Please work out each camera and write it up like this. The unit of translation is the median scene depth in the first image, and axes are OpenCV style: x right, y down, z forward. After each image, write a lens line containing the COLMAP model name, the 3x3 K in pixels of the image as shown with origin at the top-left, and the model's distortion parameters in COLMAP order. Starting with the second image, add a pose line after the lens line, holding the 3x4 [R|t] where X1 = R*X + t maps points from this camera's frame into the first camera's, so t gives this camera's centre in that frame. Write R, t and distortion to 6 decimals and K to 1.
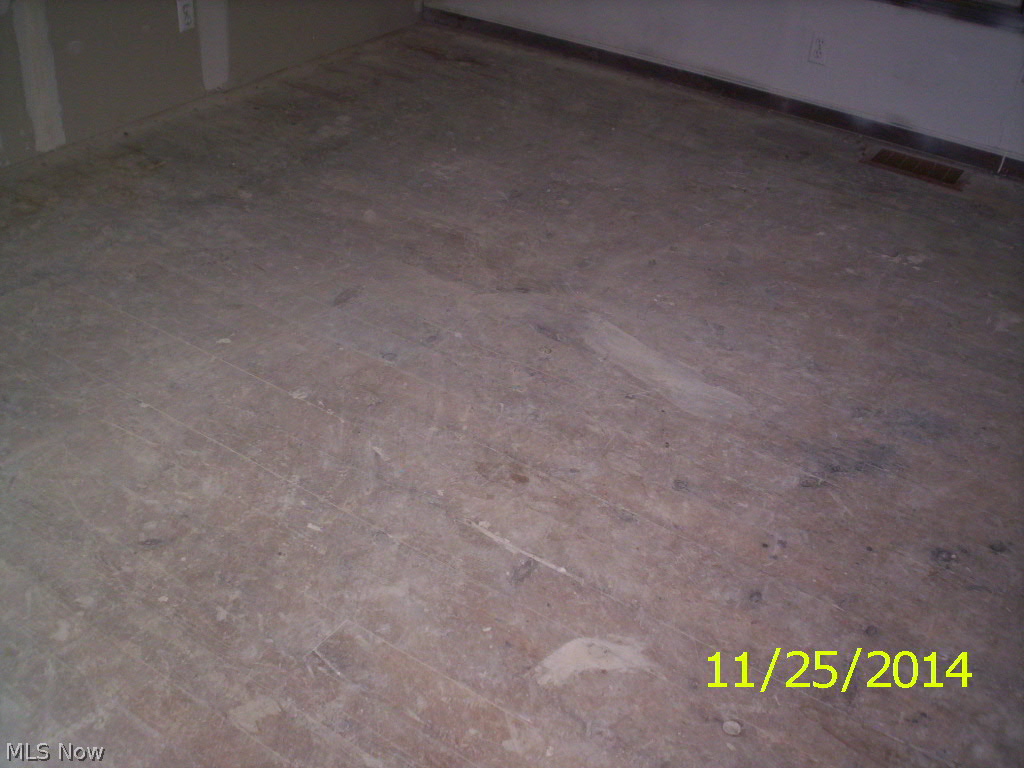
lens RADIAL K [[1129.4, 0, 510.4], [0, 1129.4, 391.3], [0, 0, 1]] dist [-0.101685, 0.048627]
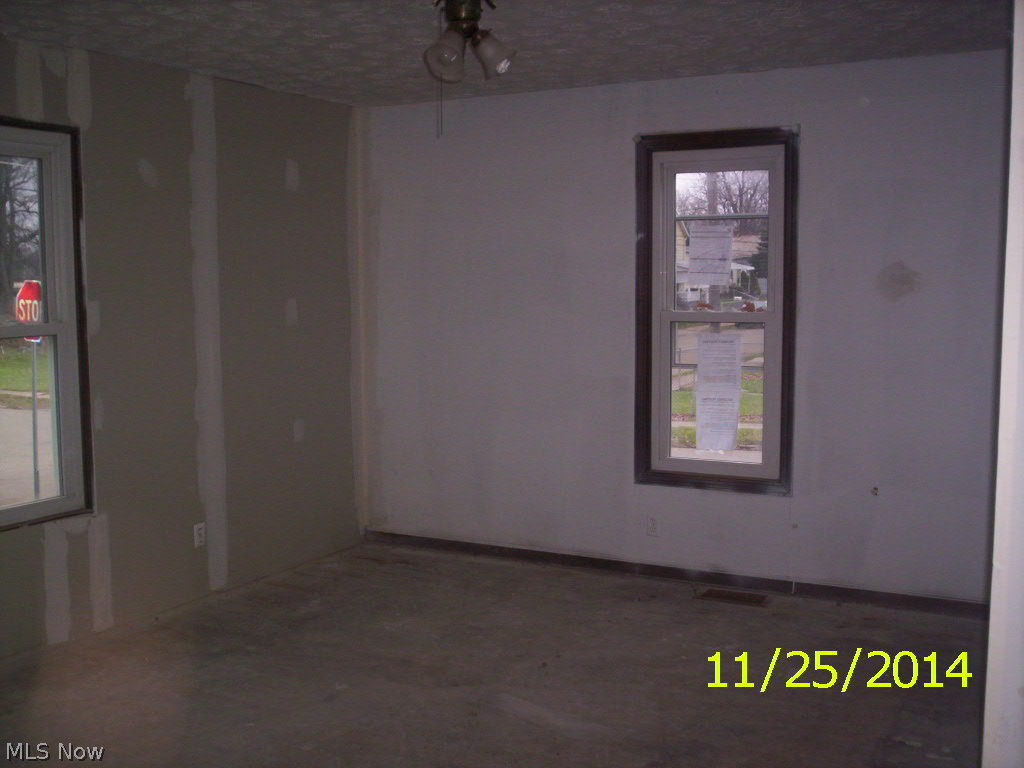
lens RADIAL K [[1129.4, 0, 510.4], [0, 1129.4, 391.3], [0, 0, 1]] dist [-0.101685, 0.048627]
pose [[0.994137, -0.070279, 0.082168, -0.007318], [0.100999, 0.874895, -0.473665, 0.209726], [-0.038600, 0.479187, 0.876864, -0.339438]]
